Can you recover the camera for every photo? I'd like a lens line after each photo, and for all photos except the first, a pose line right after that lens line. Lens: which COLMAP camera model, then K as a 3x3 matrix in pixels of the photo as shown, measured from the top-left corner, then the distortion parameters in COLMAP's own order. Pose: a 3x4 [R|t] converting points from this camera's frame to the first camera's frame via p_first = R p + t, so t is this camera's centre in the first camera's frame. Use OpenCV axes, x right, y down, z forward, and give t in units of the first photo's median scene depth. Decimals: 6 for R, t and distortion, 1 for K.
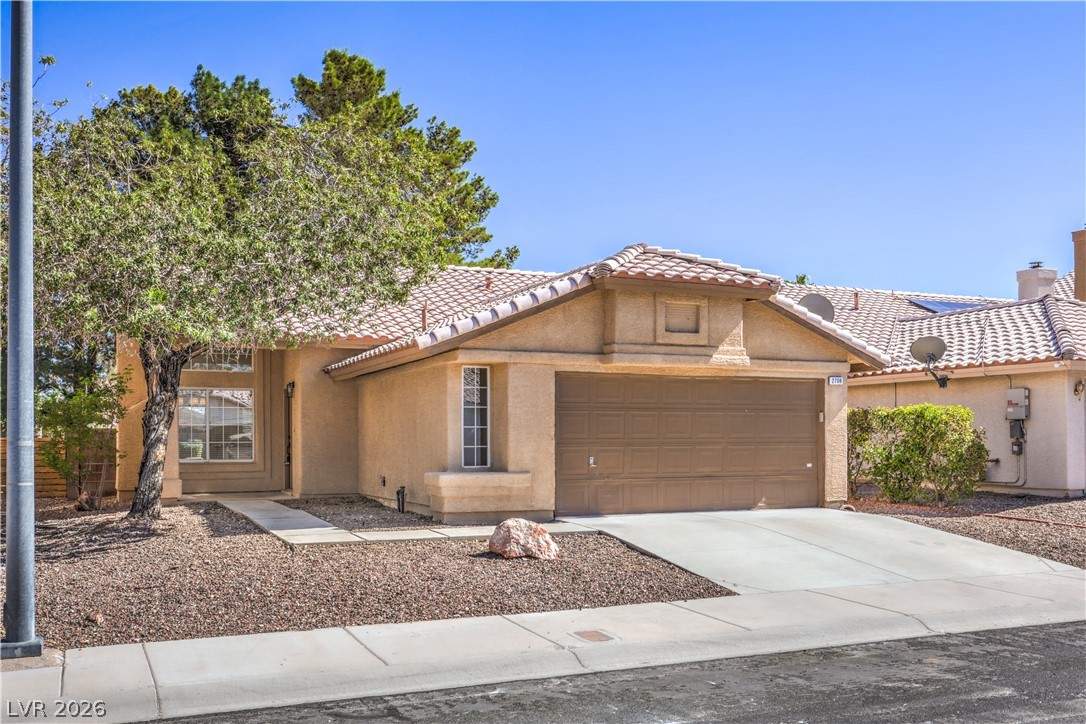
lens RADIAL K [[1084.2, 0, 542.7], [0, 1084.2, 365.4], [0, 0, 1]] dist [0.025391, 0.000000]
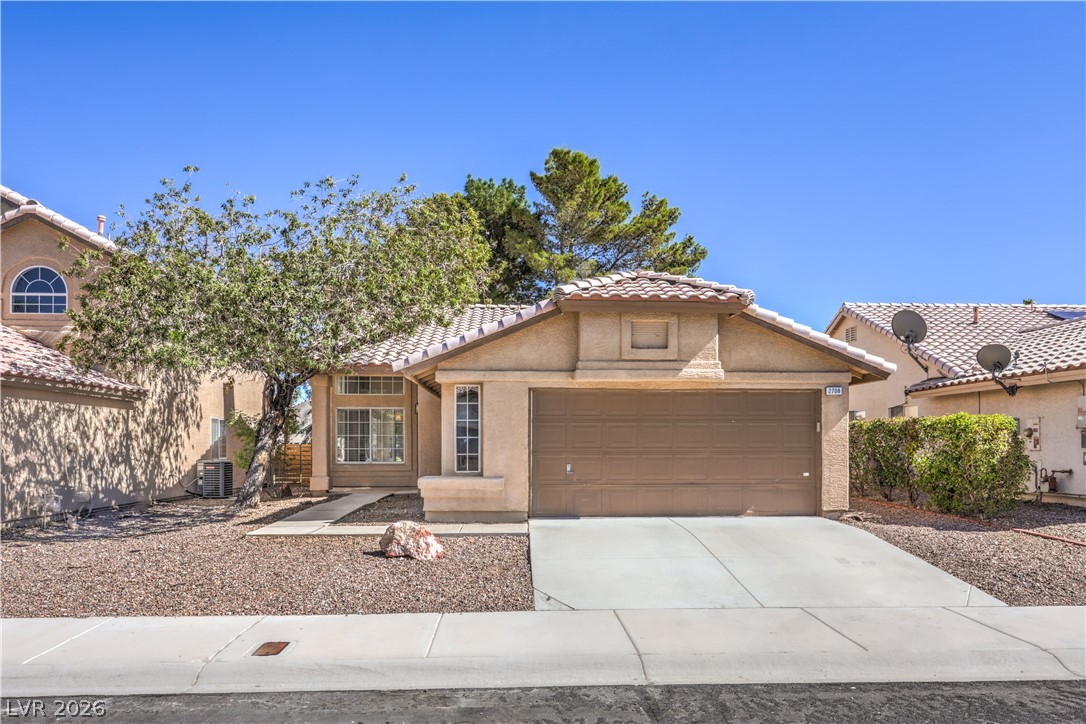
lens RADIAL K [[789.6, 0, 541.8], [0, 789.6, 397.0], [0, 0, 1]] dist [0.012740, -0.004823]
pose [[0.929059, -0.019850, -0.369399, 0.310798], [0.022766, 0.999735, 0.003536, 0.011938], [0.369231, -0.011695, 0.929264, 0.235322]]
